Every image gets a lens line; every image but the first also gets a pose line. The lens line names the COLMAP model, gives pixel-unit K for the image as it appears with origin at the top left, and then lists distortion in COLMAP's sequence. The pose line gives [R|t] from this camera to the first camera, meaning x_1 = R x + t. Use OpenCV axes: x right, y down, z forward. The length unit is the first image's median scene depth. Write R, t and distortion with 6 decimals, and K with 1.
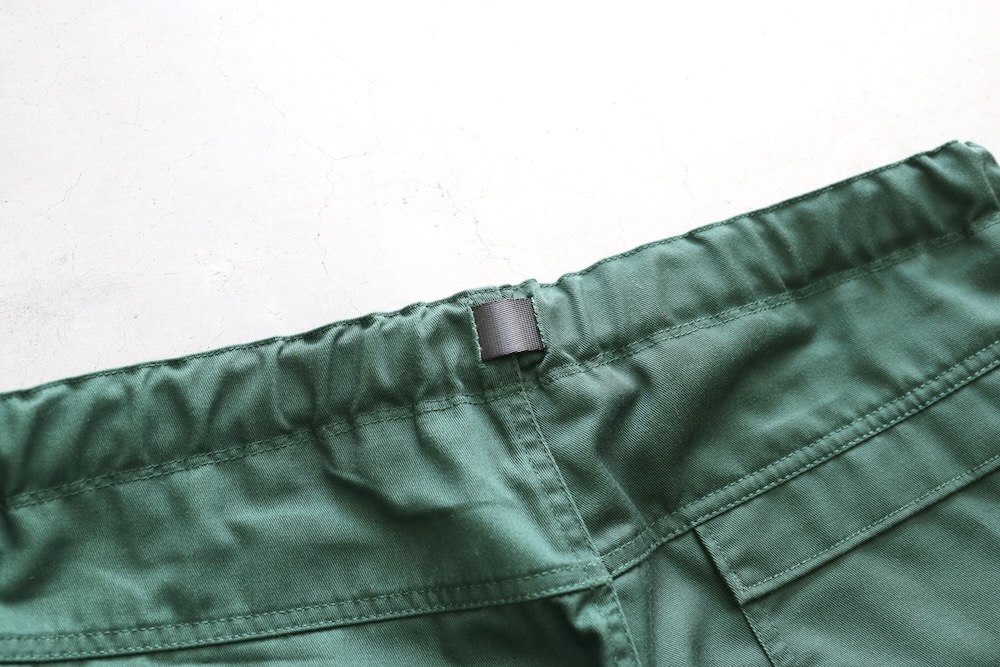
lens RADIAL K [[1119.3, 0, 500.0], [0, 1119.3, 333.5], [0, 0, 1]] dist [-0.093209, 0.059904]
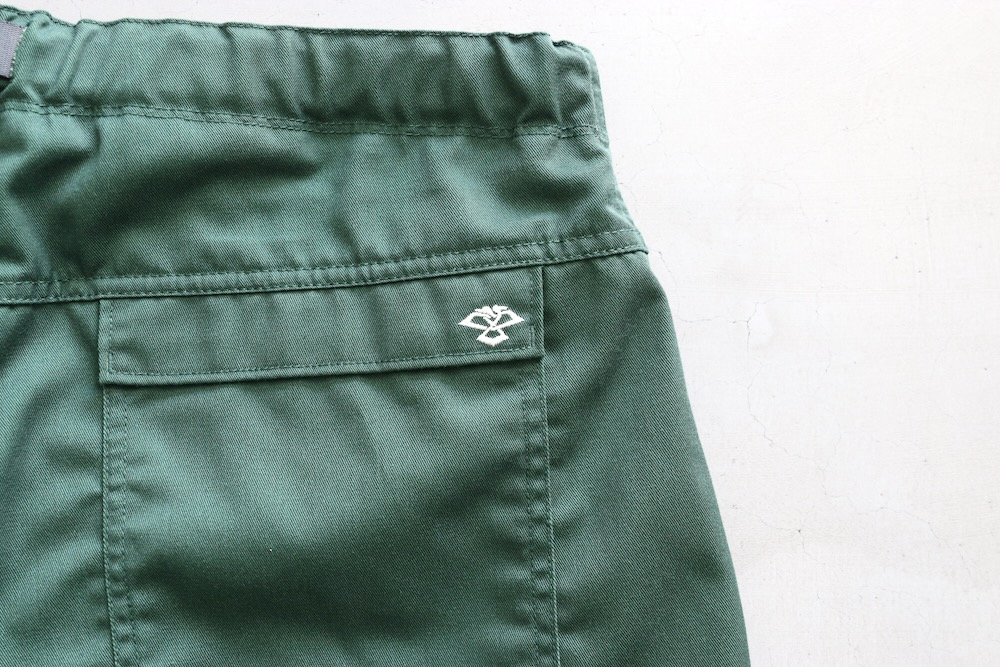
lens RADIAL K [[1119.3, 0, 500.0], [0, 1119.3, 333.5], [0, 0, 1]] dist [-0.093209, 0.059904]
pose [[0.914204, 0.390019, -0.110072, 0.611273], [-0.361563, 0.907658, 0.213142, -0.140738], [0.183038, -0.155057, 0.970801, 0.075671]]
